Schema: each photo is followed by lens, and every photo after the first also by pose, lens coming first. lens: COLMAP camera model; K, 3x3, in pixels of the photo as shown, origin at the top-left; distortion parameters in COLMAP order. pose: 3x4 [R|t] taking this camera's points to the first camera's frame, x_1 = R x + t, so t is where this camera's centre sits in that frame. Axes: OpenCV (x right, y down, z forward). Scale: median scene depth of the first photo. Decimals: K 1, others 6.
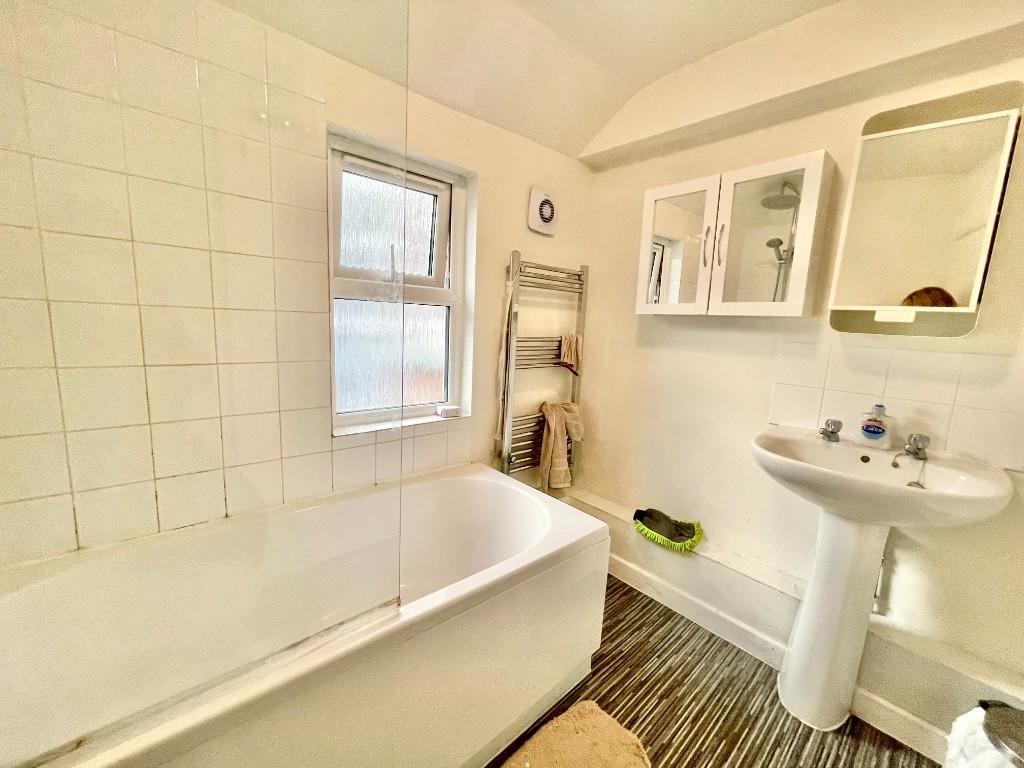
lens RADIAL K [[411.5, 0, 513.5], [0, 411.5, 386.3], [0, 0, 1]] dist [0.000290, -0.000015]
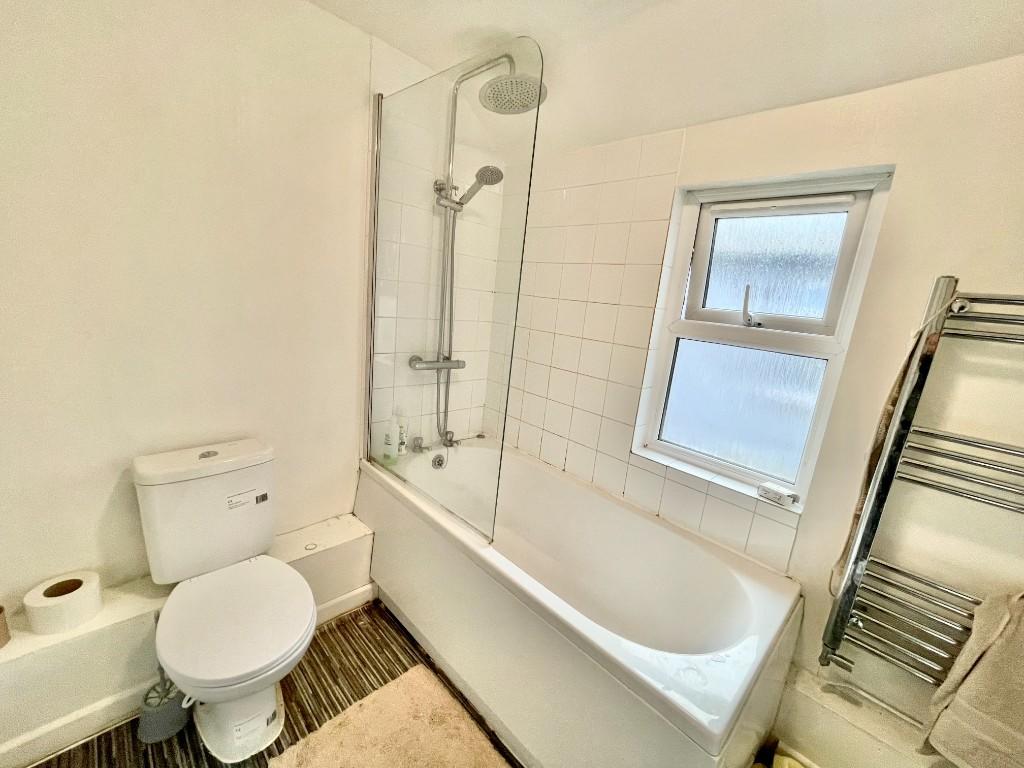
lens RADIAL K [[411.5, 0, 513.5], [0, 411.5, 386.3], [0, 0, 1]] dist [0.000290, -0.000015]
pose [[0.062652, 0.151615, -0.986452, 0.620919], [-0.288622, 0.948914, 0.127514, -0.095670], [0.955391, 0.276723, 0.103210, 0.488555]]
